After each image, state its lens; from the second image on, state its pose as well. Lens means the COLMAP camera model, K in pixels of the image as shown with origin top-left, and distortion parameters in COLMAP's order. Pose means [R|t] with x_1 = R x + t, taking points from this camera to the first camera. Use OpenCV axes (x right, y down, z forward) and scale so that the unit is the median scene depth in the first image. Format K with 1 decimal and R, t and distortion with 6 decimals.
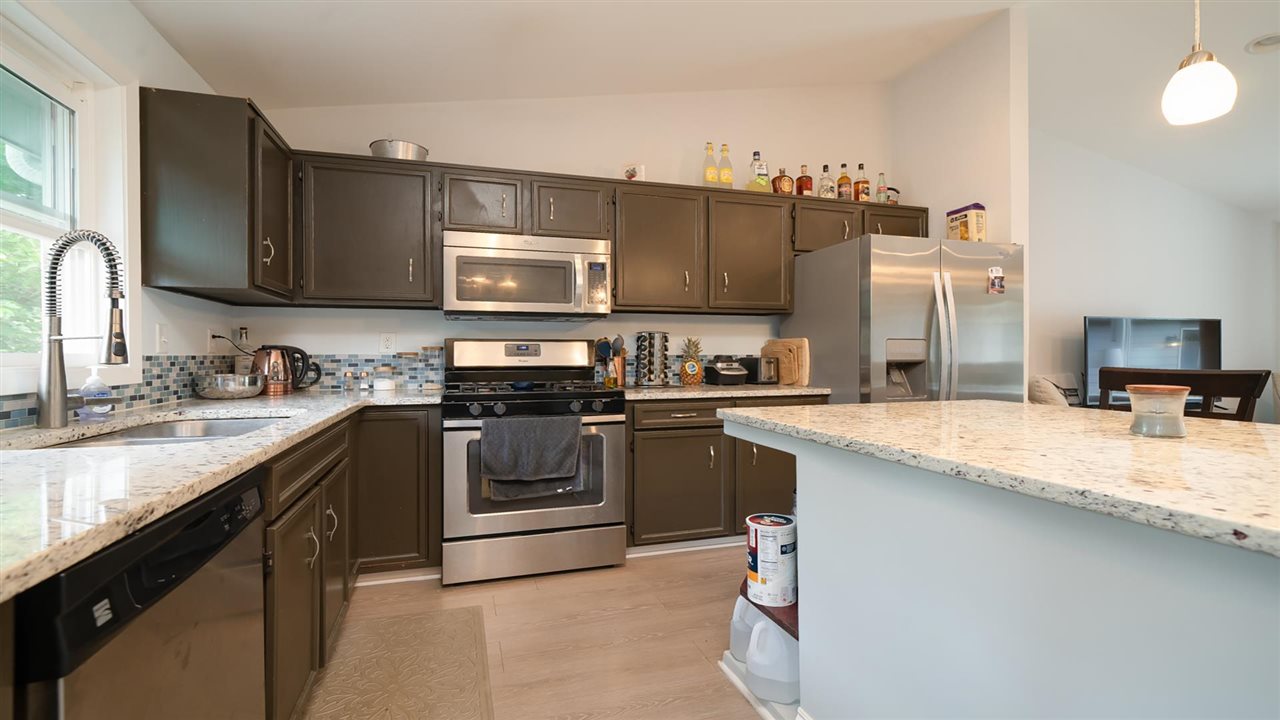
lens RADIAL K [[585.2, 0, 644.2], [0, 585.2, 354.3], [0, 0, 1]] dist [0.004238, -0.000074]
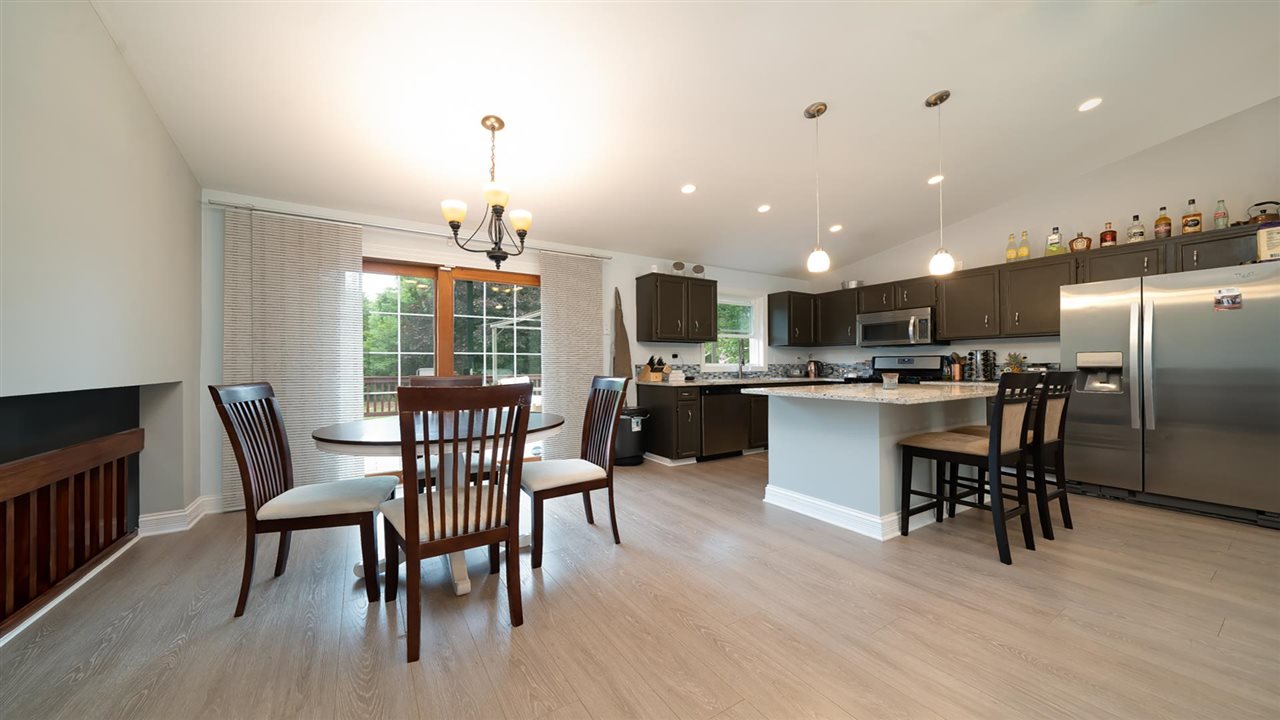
lens RADIAL K [[440.6, 0, 636.7], [0, 440.6, 363.0], [0, 0, 1]] dist [-0.006919, 0.000345]
pose [[0.244535, -0.004680, -0.969629, 1.157852], [0.006894, 0.999971, -0.003088, -0.002248], [0.969616, -0.005930, 0.244560, -0.364995]]
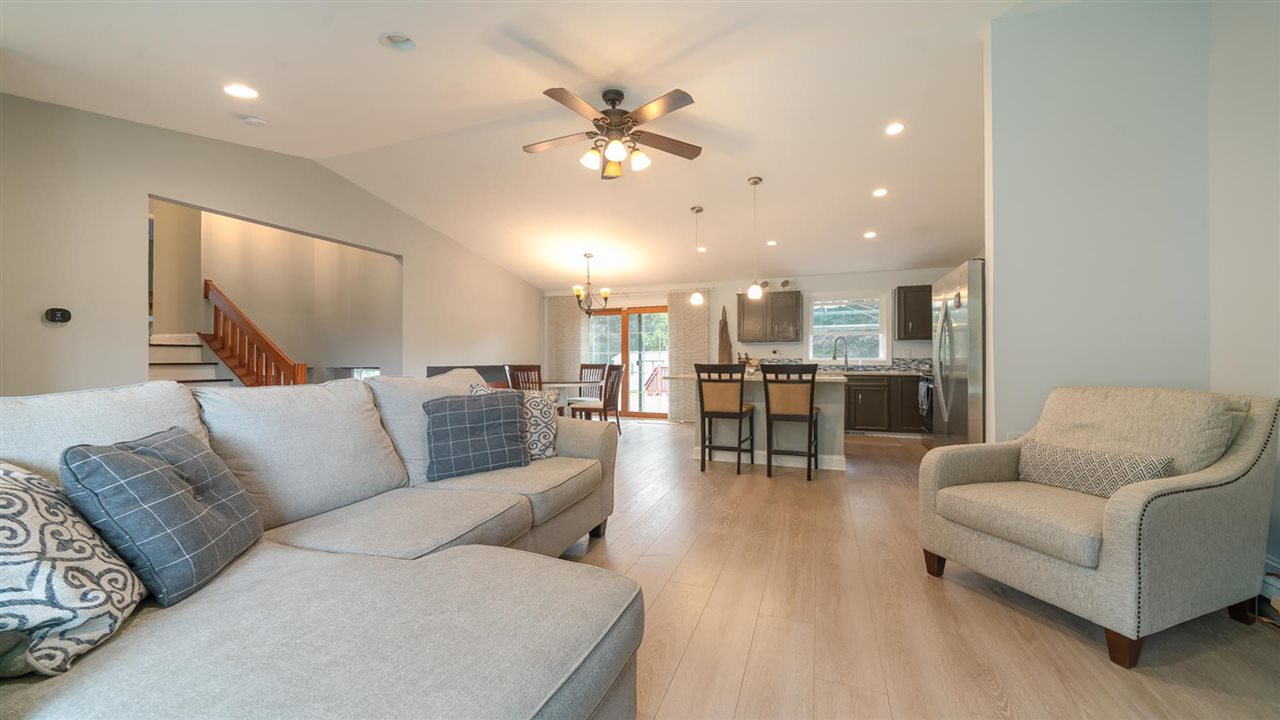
lens RADIAL K [[468.7, 0, 634.7], [0, 468.7, 358.9], [0, 0, 1]] dist [-0.001137, -0.000033]
pose [[-0.635936, 0.003565, -0.771734, 1.784960], [0.004996, 0.999987, 0.000503, -0.003372], [0.771726, -0.003536, -0.635946, 1.100939]]
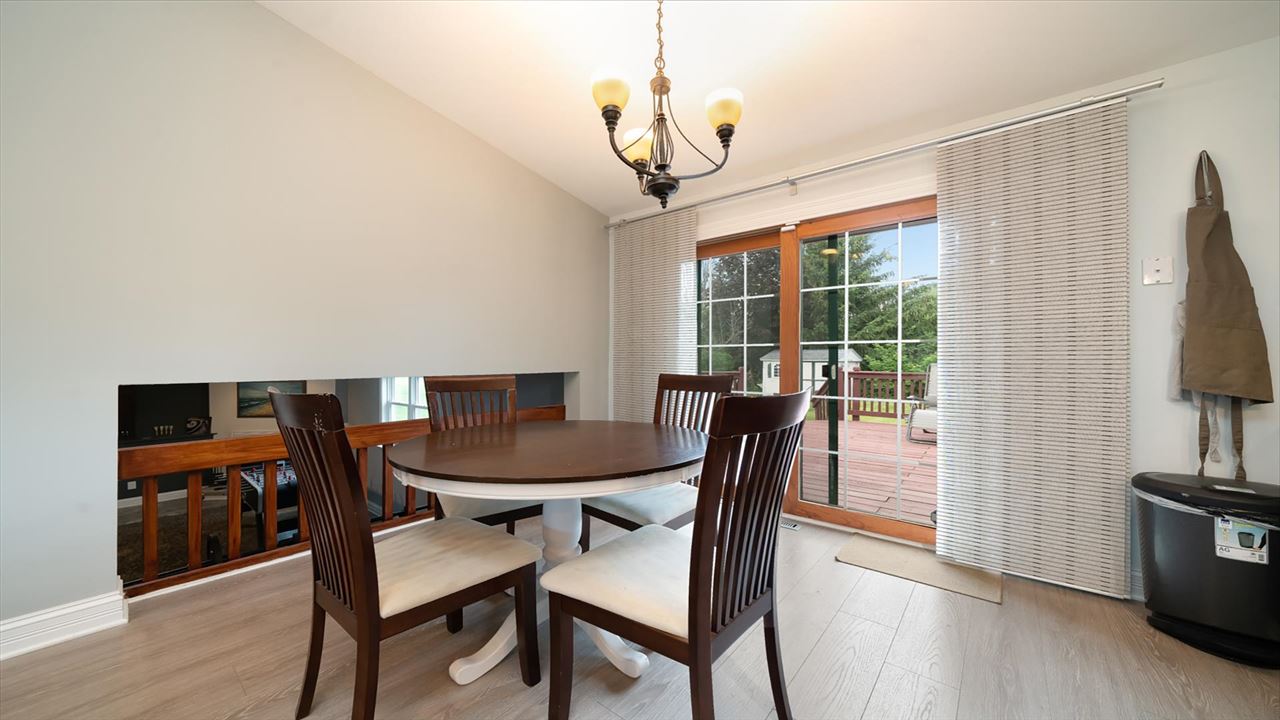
lens RADIAL K [[440.6, 0, 643.8], [0, 440.6, 358.2], [0, 0, 1]] dist [-0.006919, 0.000345]
pose [[-0.840029, 0.002637, -0.542535, 0.576763], [0.002983, 0.999996, 0.000242, -0.006568], [0.542533, -0.001415, -0.840033, 0.021631]]
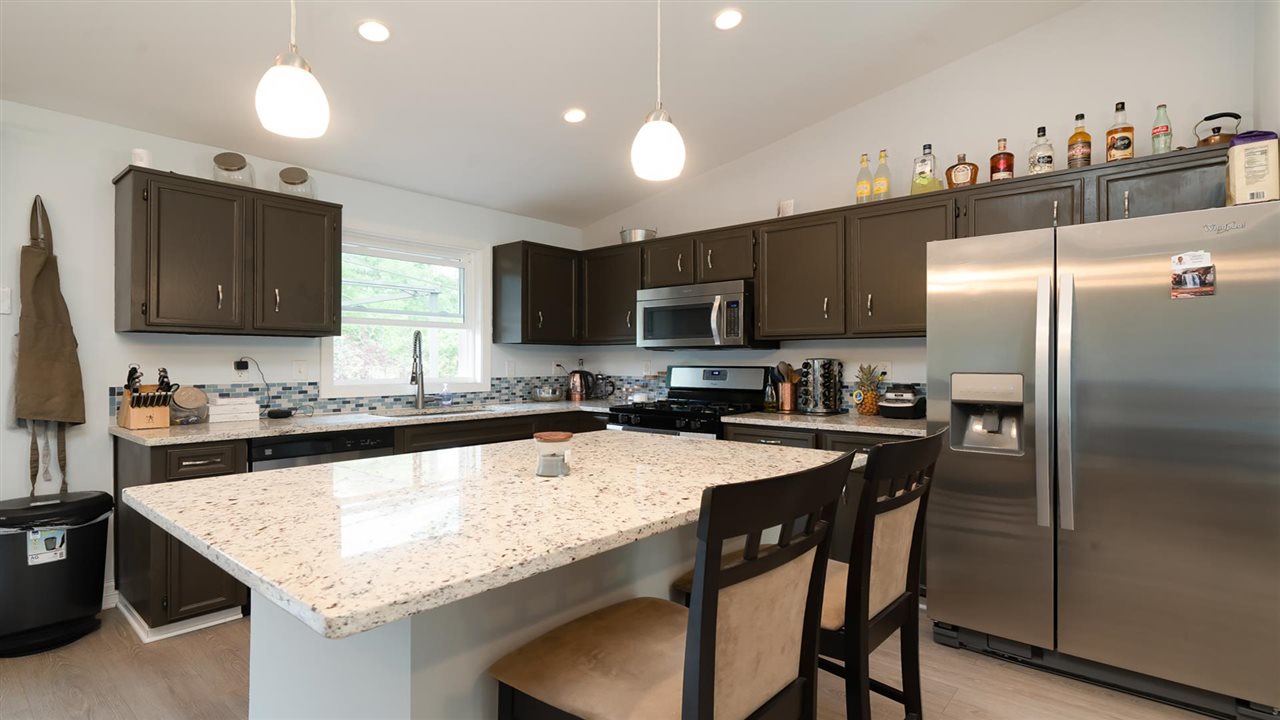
lens RADIAL K [[621.3, 0, 641.8], [0, 621.3, 358.7], [0, 0, 1]] dist [0.003966, -0.002742]
pose [[0.524219, -0.000709, -0.851583, 0.842281], [0.001439, 0.999999, 0.000053, -0.042477], [0.851582, -0.001253, 0.524219, 0.202473]]
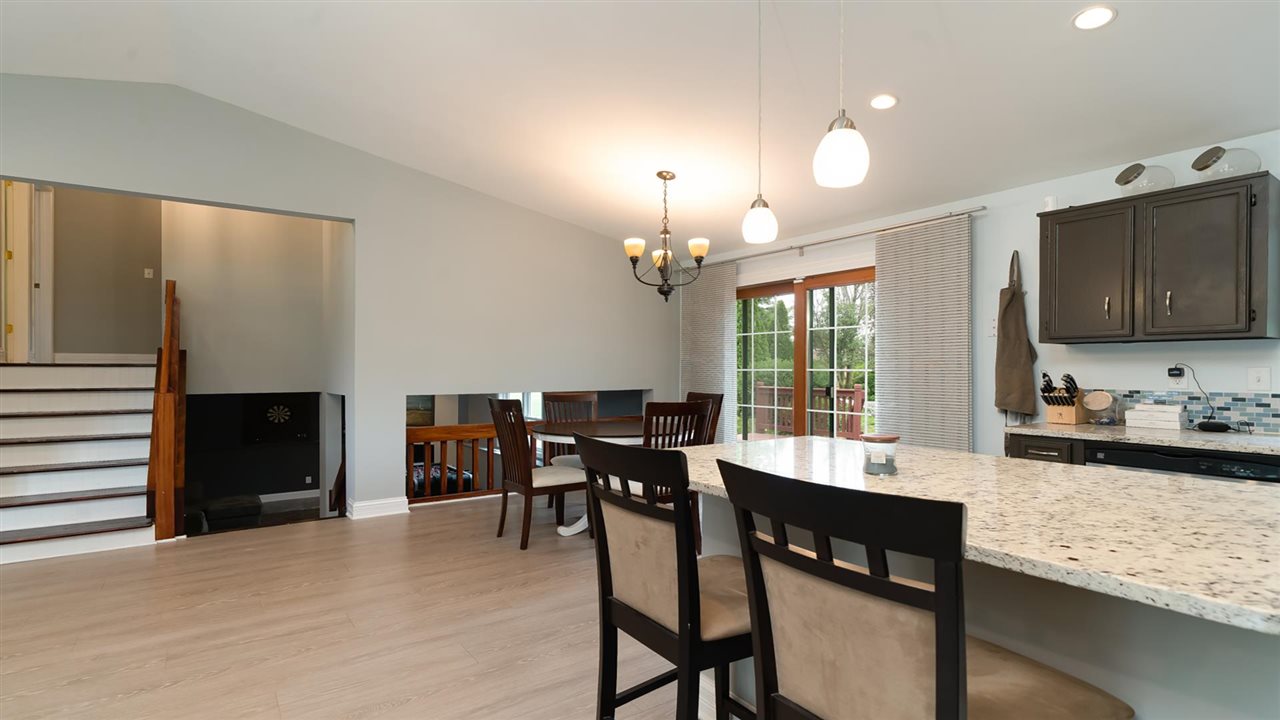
lens RADIAL K [[623.3, 0, 638.9], [0, 623.3, 367.0], [0, 0, 1]] dist [0.003149, 0.000424]
pose [[-0.956456, 0.002152, -0.291868, 0.729237], [0.003252, 0.999989, -0.003286, -0.040185], [0.291858, -0.004093, -0.956453, 0.894808]]
